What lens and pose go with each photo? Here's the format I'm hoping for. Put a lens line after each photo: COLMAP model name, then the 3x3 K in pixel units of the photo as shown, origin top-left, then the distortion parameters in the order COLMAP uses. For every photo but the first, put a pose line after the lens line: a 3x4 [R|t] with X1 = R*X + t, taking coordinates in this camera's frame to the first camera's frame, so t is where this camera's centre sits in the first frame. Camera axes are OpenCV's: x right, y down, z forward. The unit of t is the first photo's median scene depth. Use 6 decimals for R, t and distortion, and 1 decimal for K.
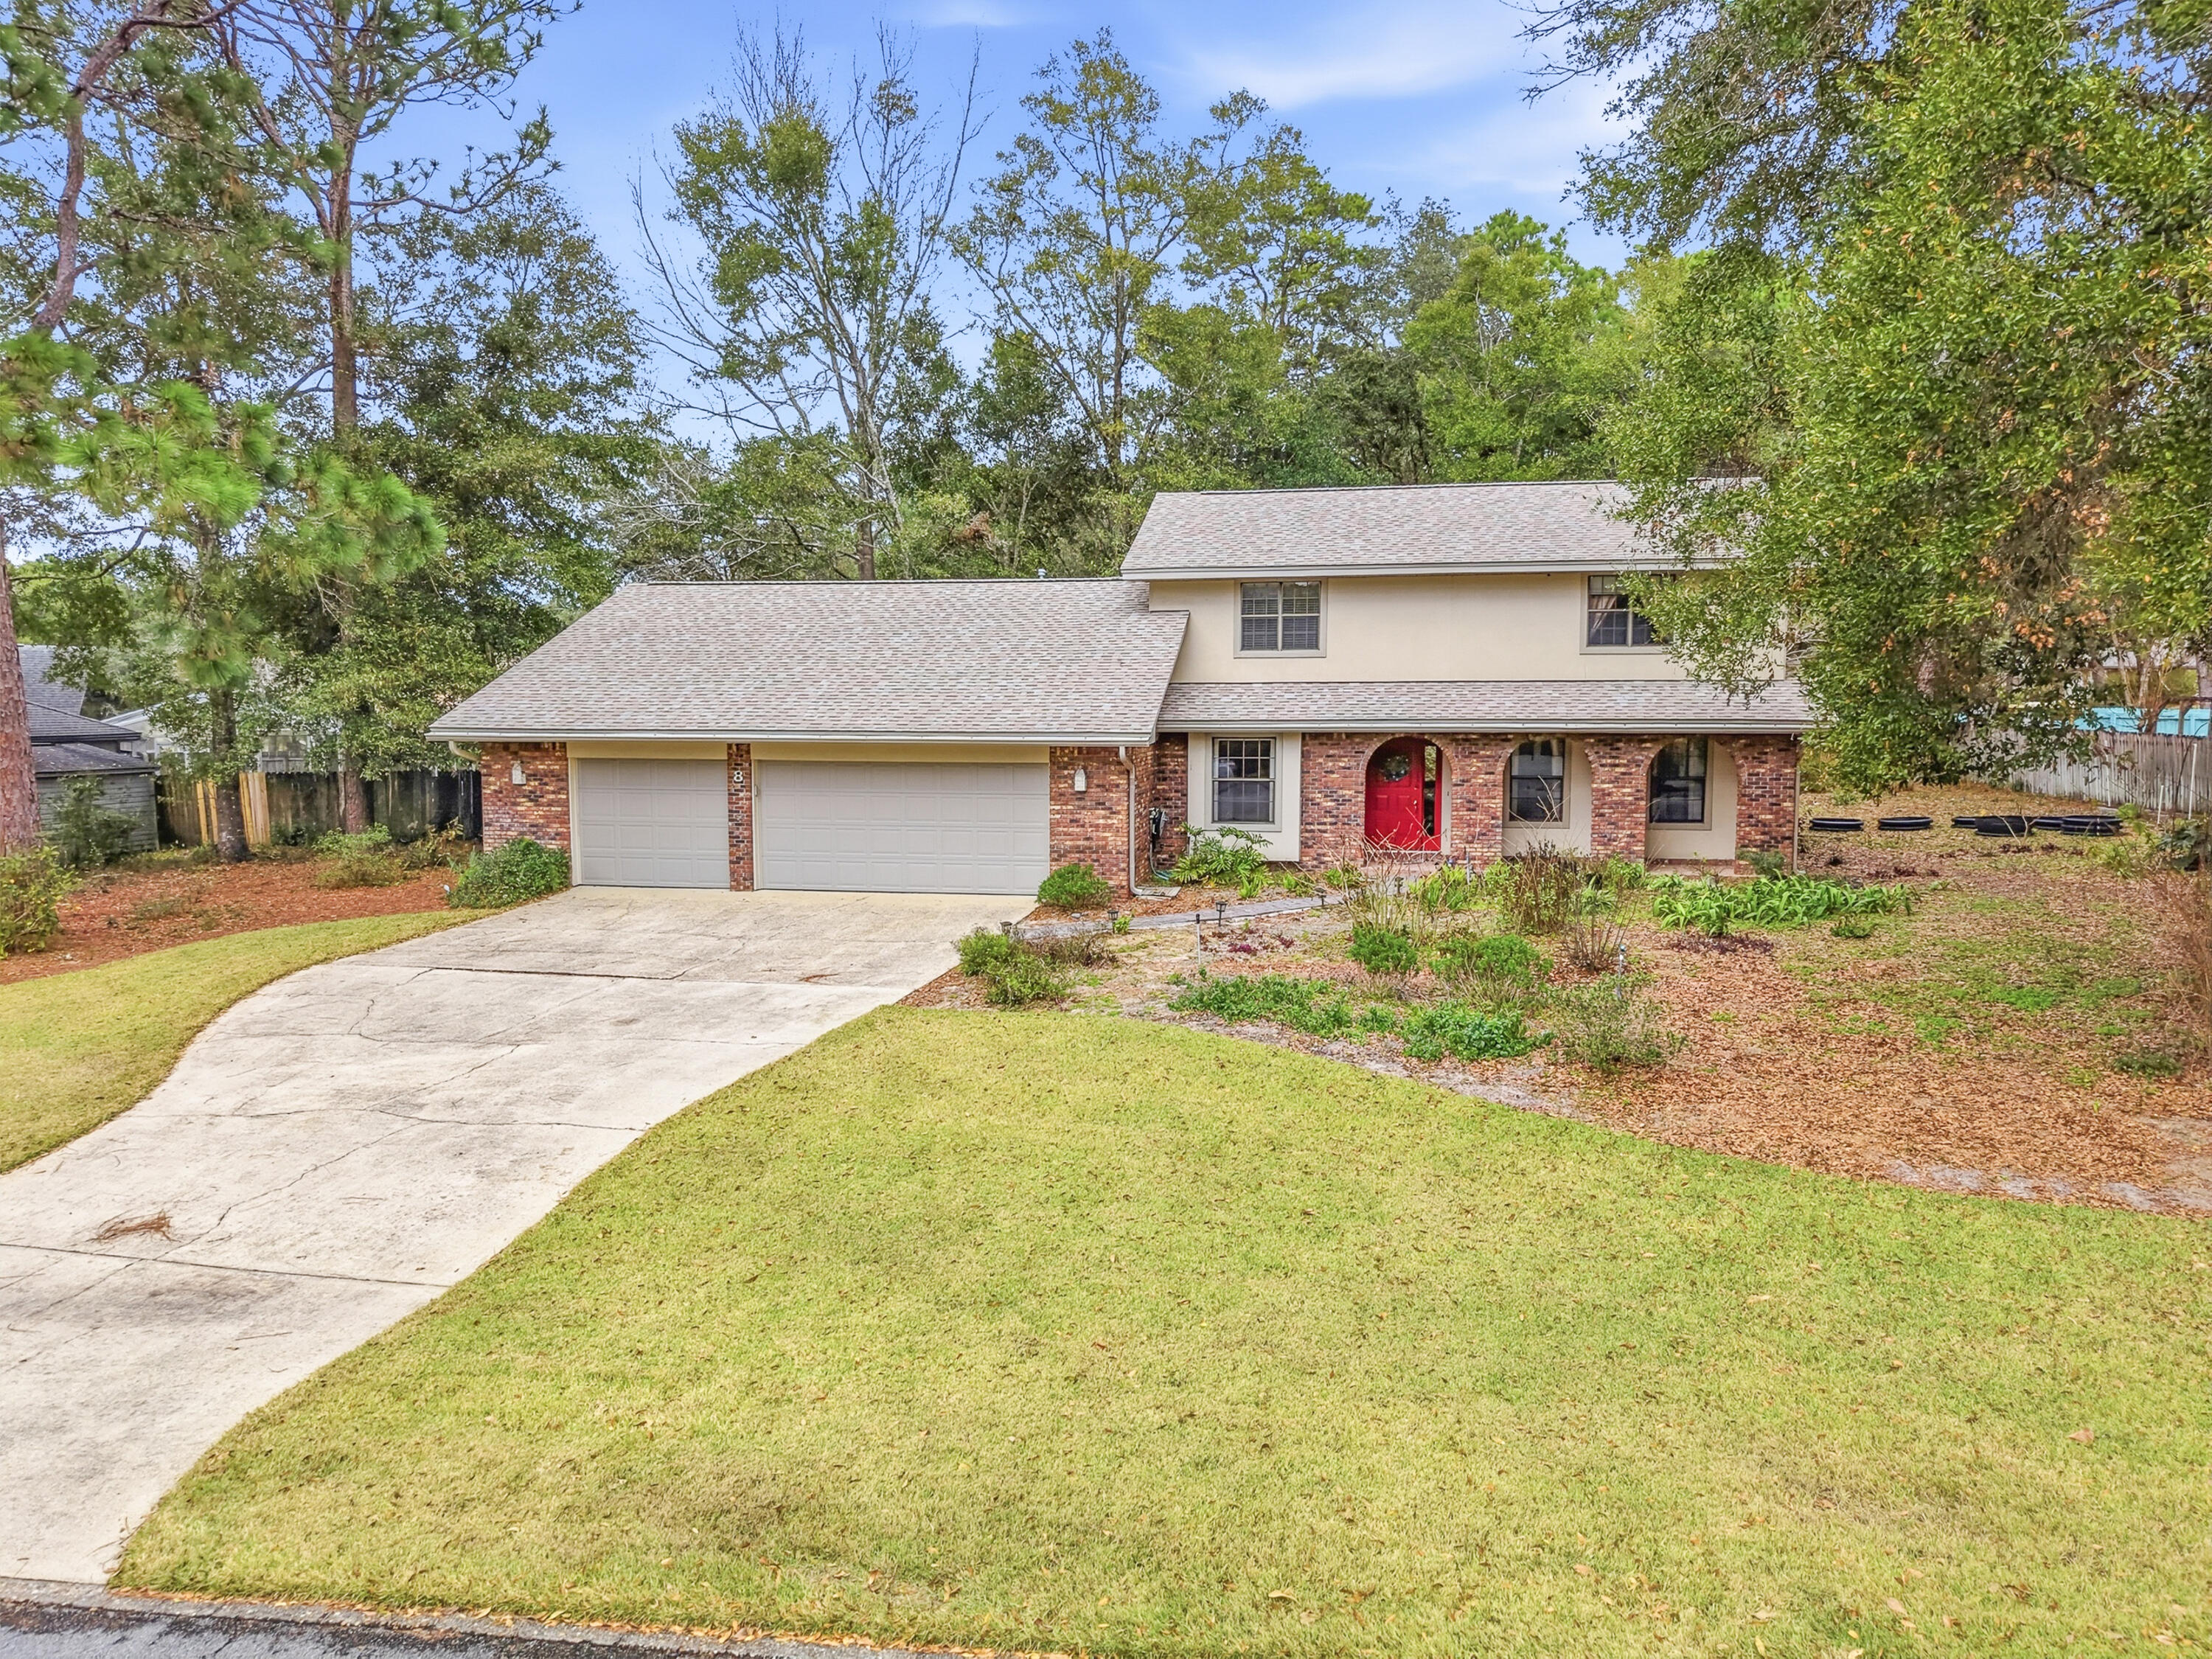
lens RADIAL K [[1649.9, 0, 1106.0], [0, 1649.9, 829.5], [0, 0, 1]] dist [0.026859, -0.039818]
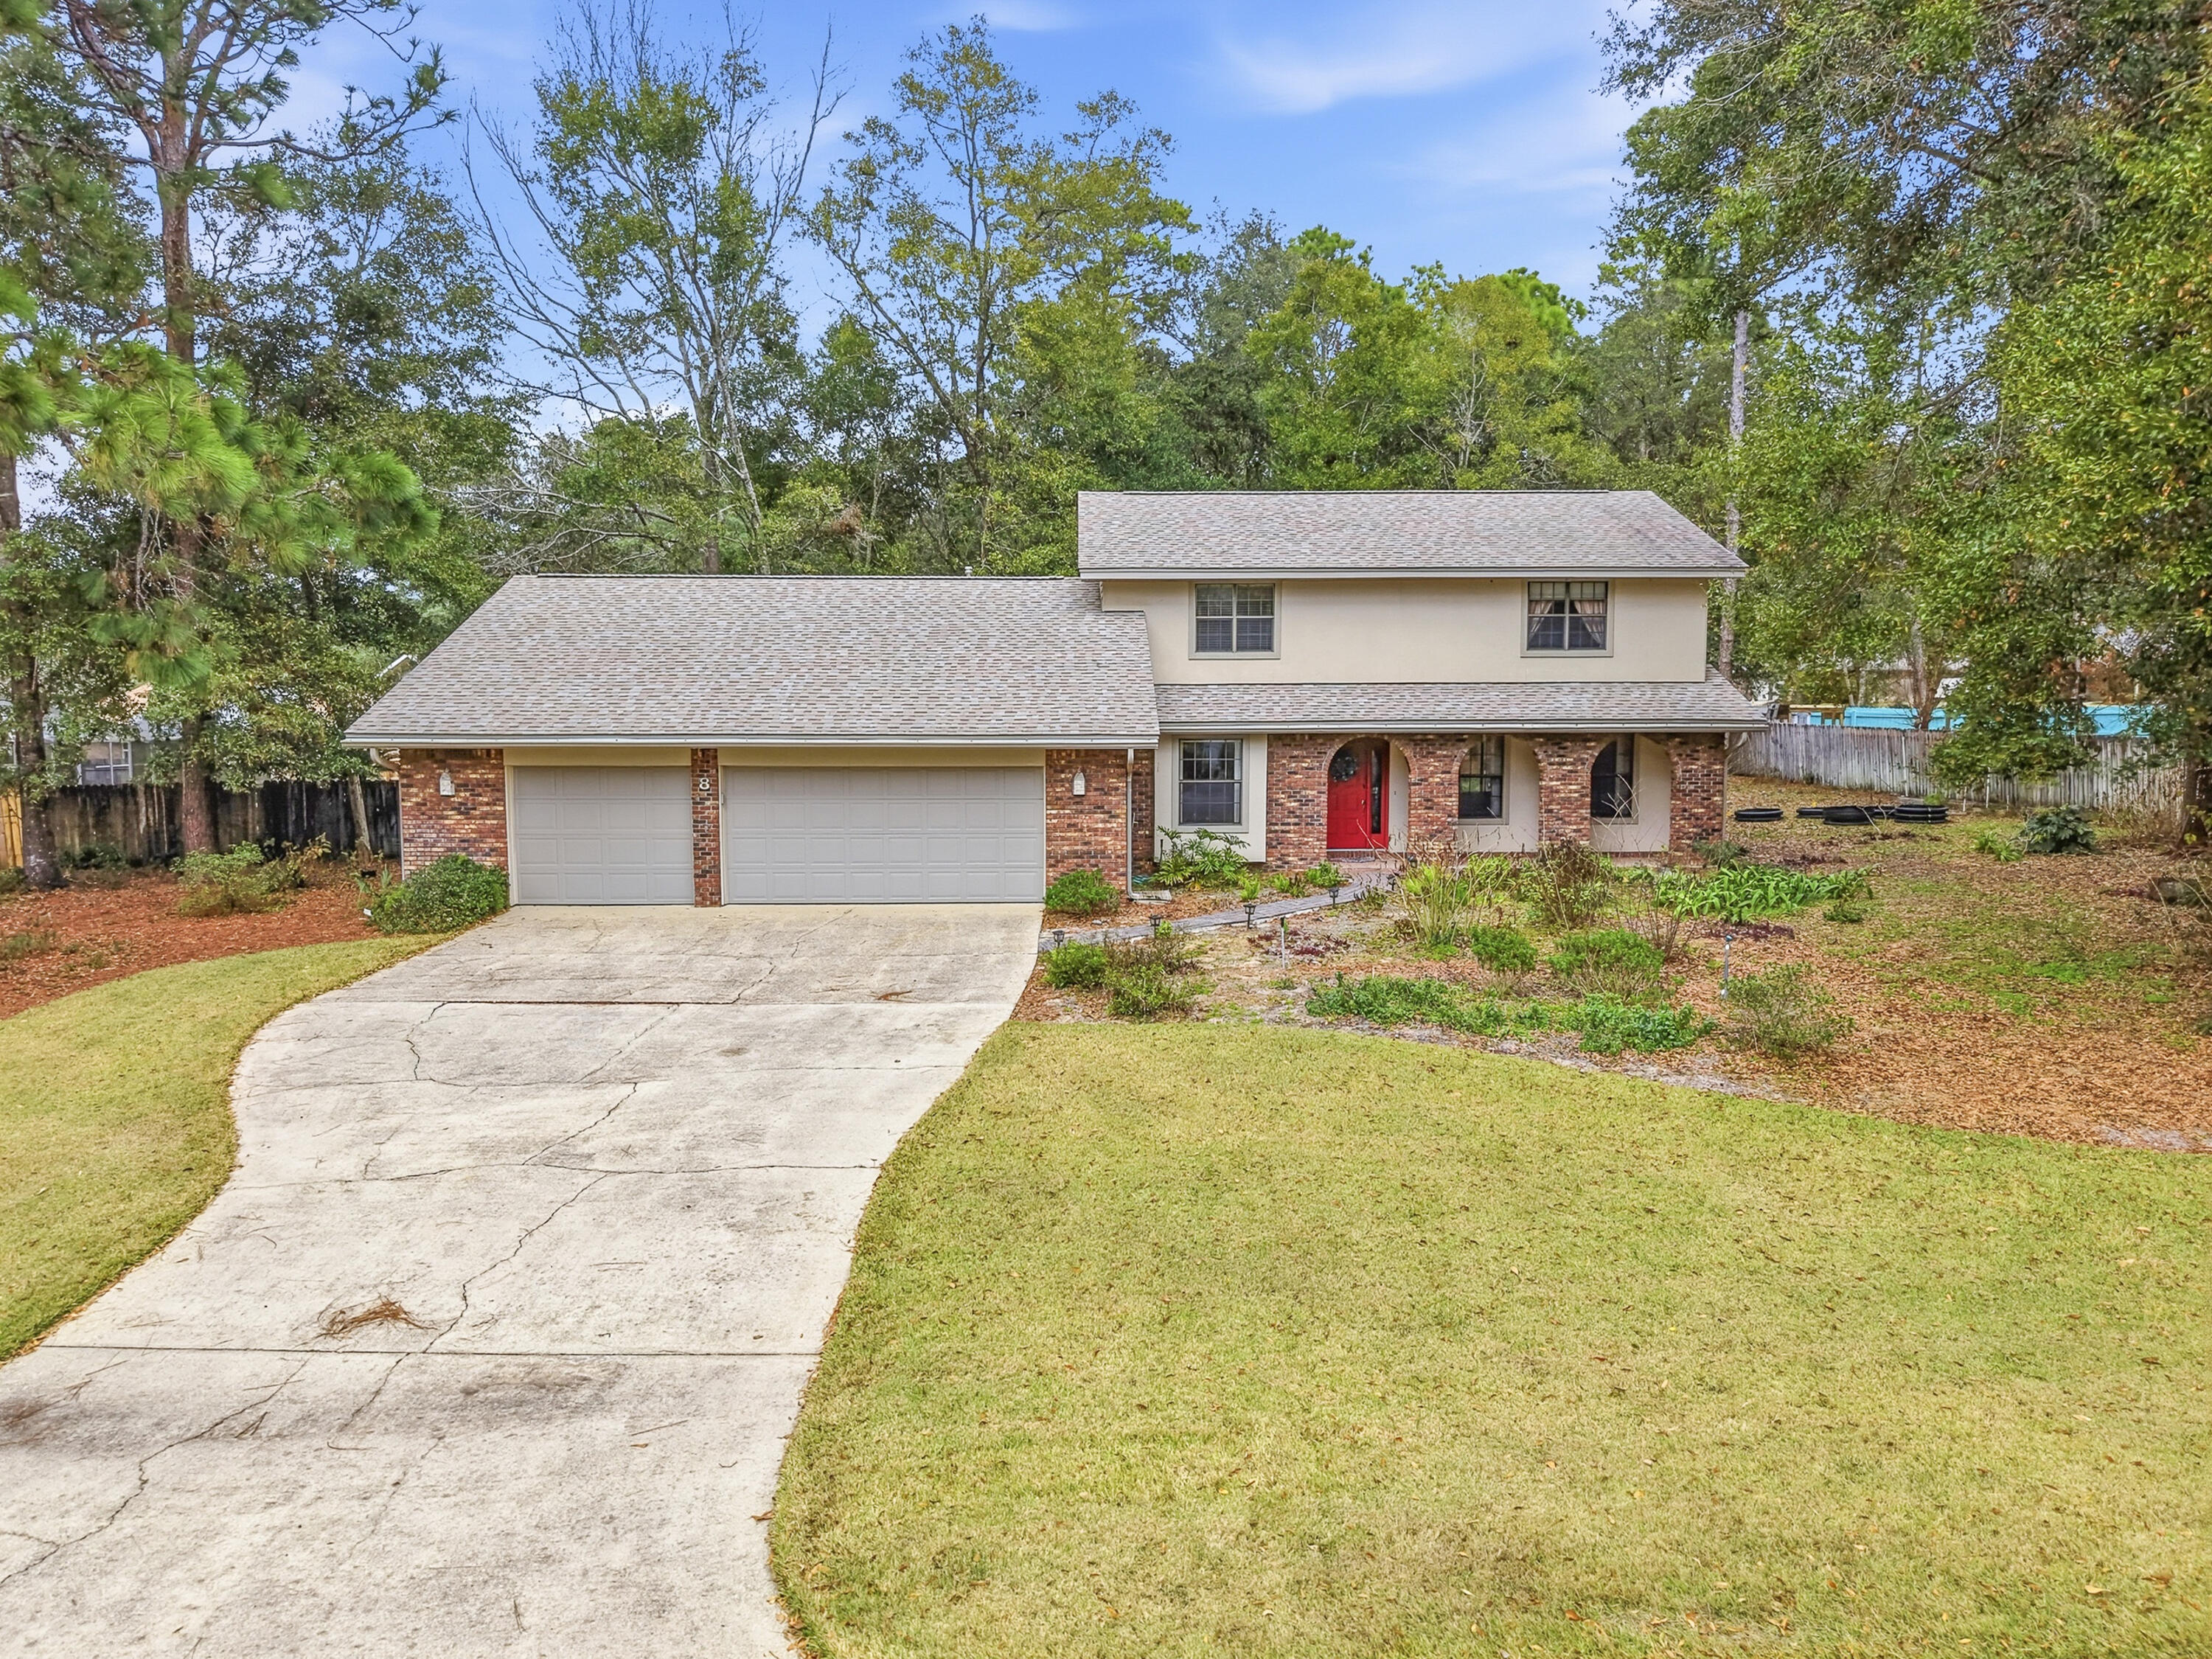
lens RADIAL K [[1649.9, 0, 1106.0], [0, 1649.9, 829.5], [0, 0, 1]] dist [0.026859, -0.039818]
pose [[0.977529, -0.017490, 0.210075, -0.193012], [0.017593, 0.999844, 0.001377, -0.003658], [-0.210067, 0.002350, 0.977684, 0.038582]]
